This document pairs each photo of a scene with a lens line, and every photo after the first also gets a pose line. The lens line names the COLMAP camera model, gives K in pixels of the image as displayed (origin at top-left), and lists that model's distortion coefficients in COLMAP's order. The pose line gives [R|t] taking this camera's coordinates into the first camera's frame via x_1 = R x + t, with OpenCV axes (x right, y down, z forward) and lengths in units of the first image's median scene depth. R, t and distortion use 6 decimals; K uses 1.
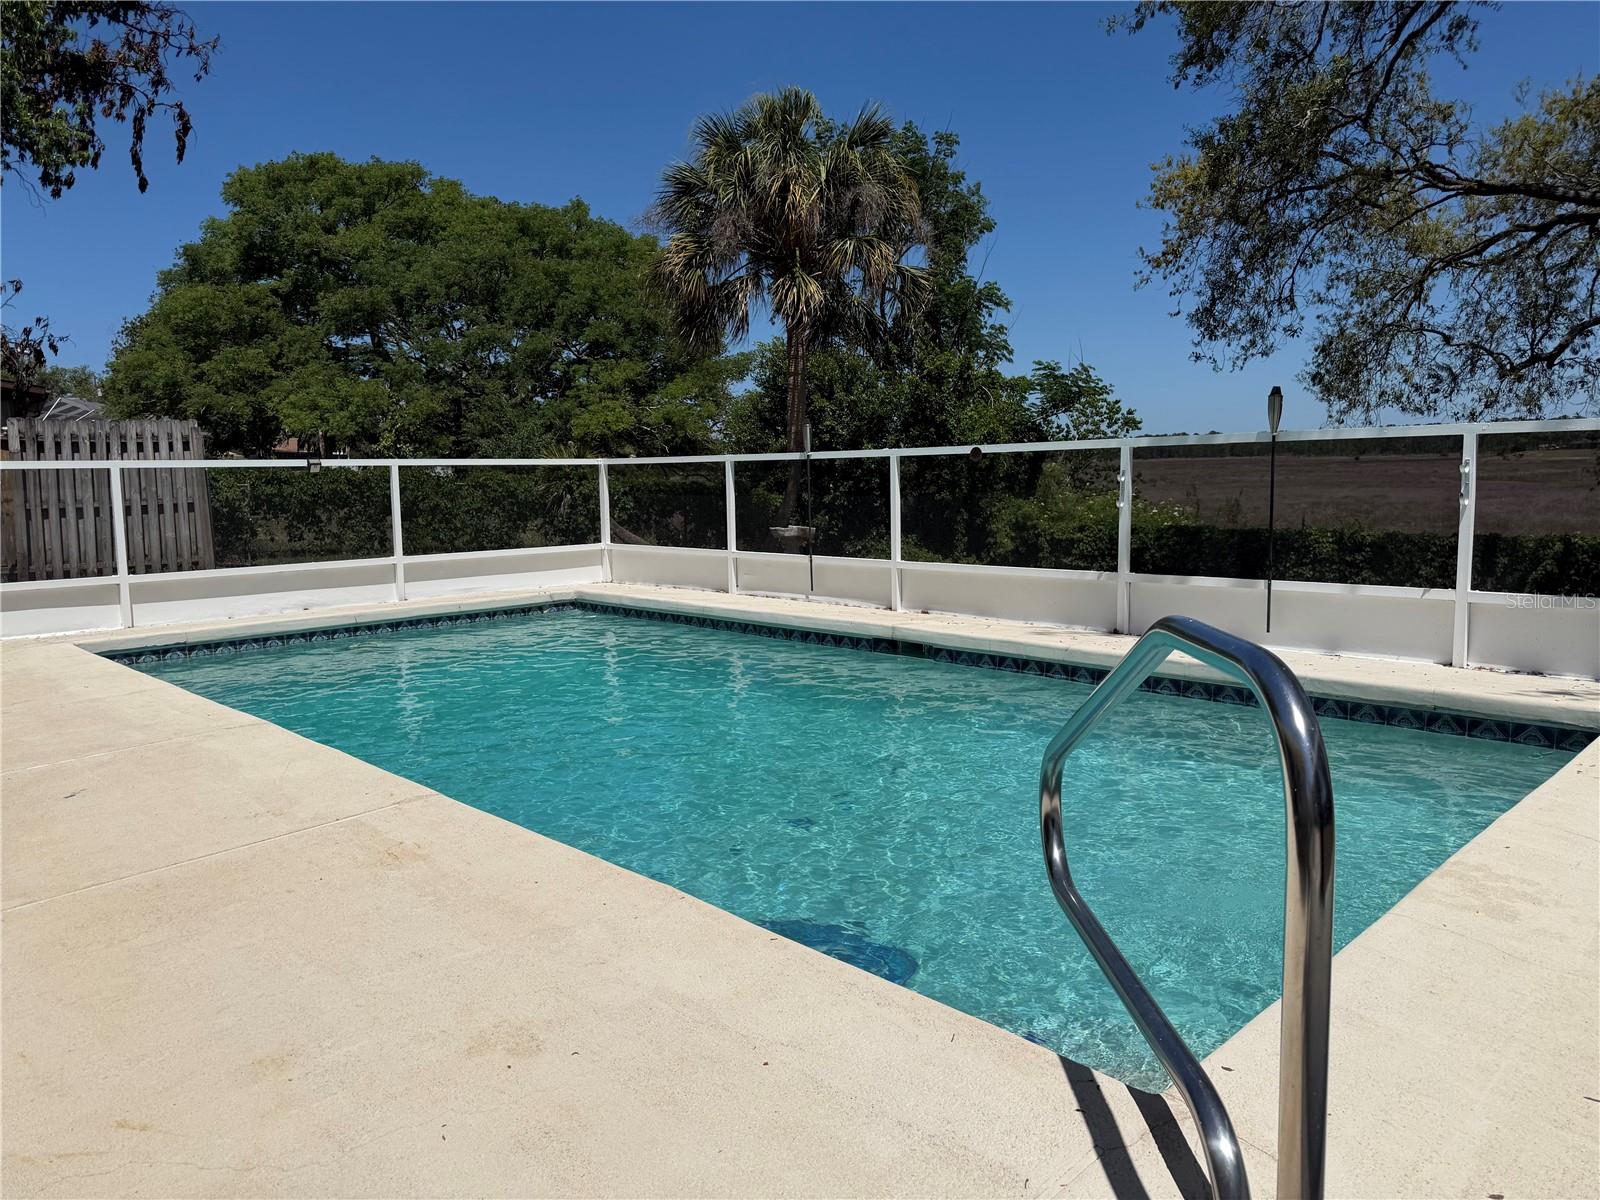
lens RADIAL K [[1114.7, 0, 794.7], [0, 1114.7, 606.4], [0, 0, 1]] dist [0.082763, -0.114372]
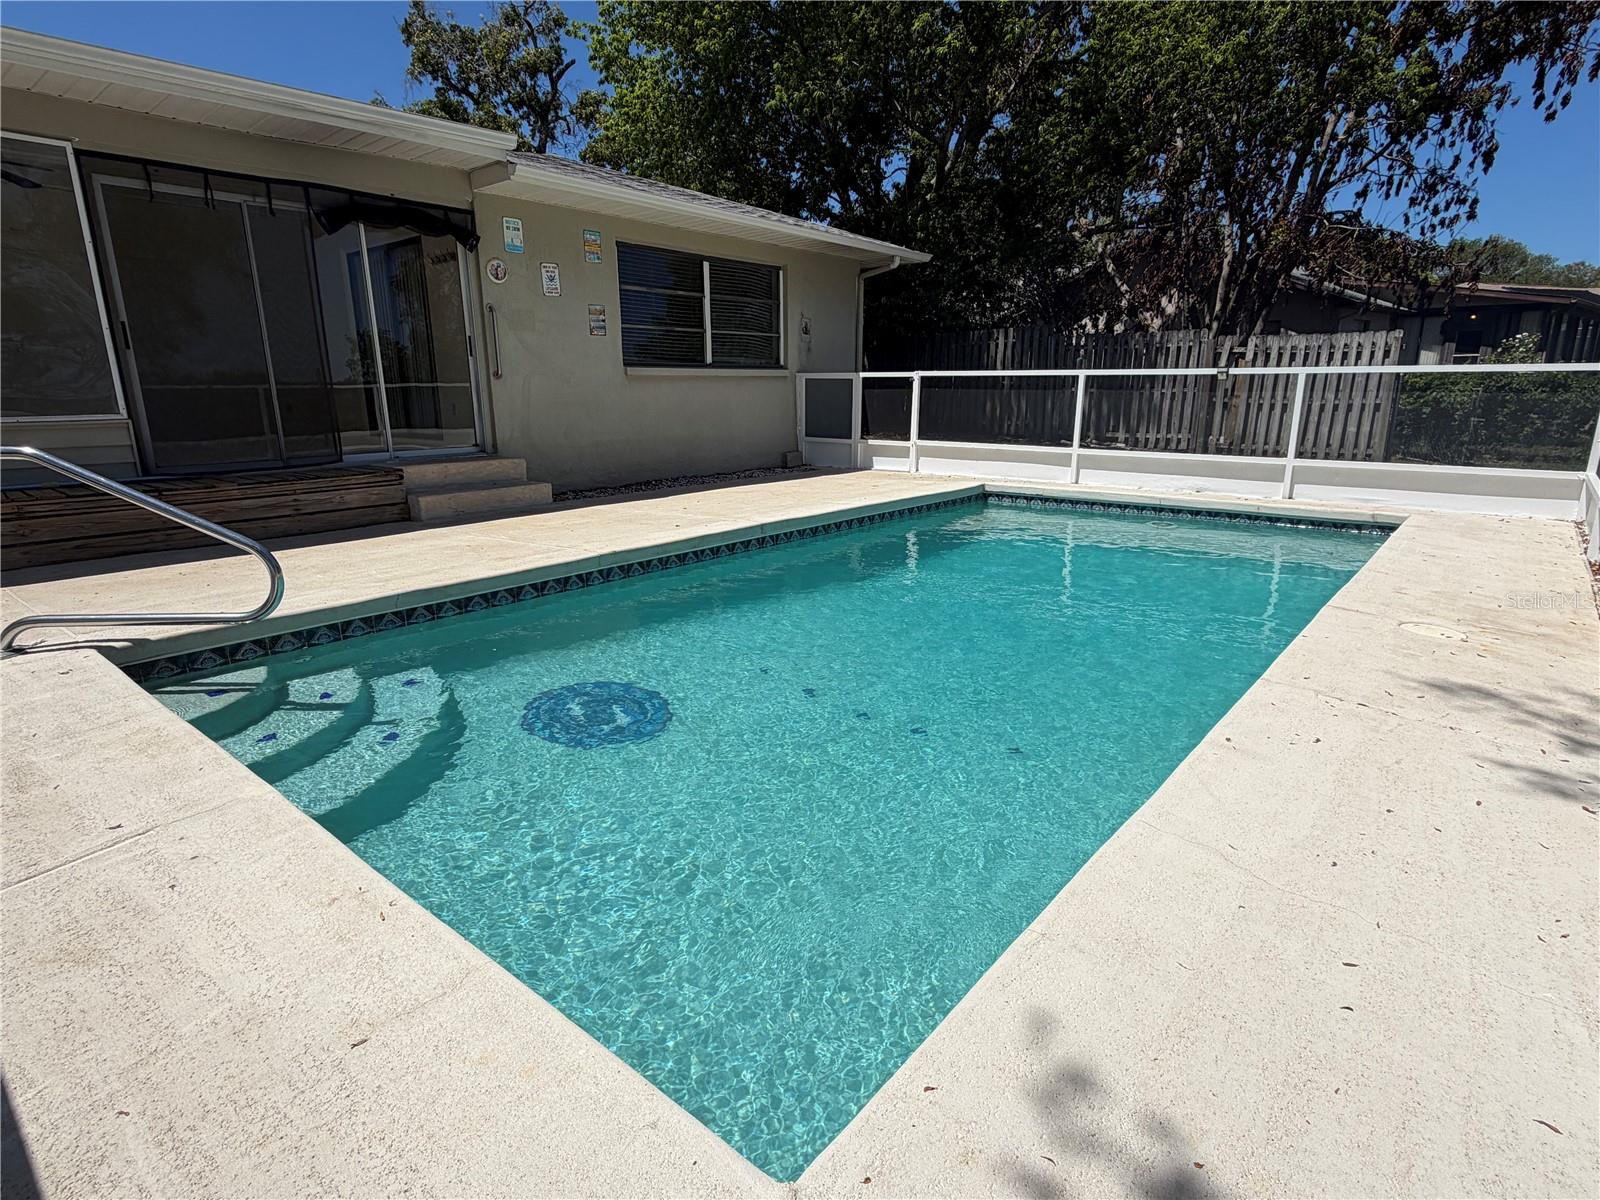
lens RADIAL K [[835.6, 0, 800.0], [0, 835.6, 600.0], [0, 0, 1]] dist [0.001817, 0.000296]
pose [[0.095008, 0.265107, -0.959527, 0.290070], [-0.120703, 0.959843, 0.253243, -0.041754], [0.988132, 0.091758, 0.123192, 0.304181]]
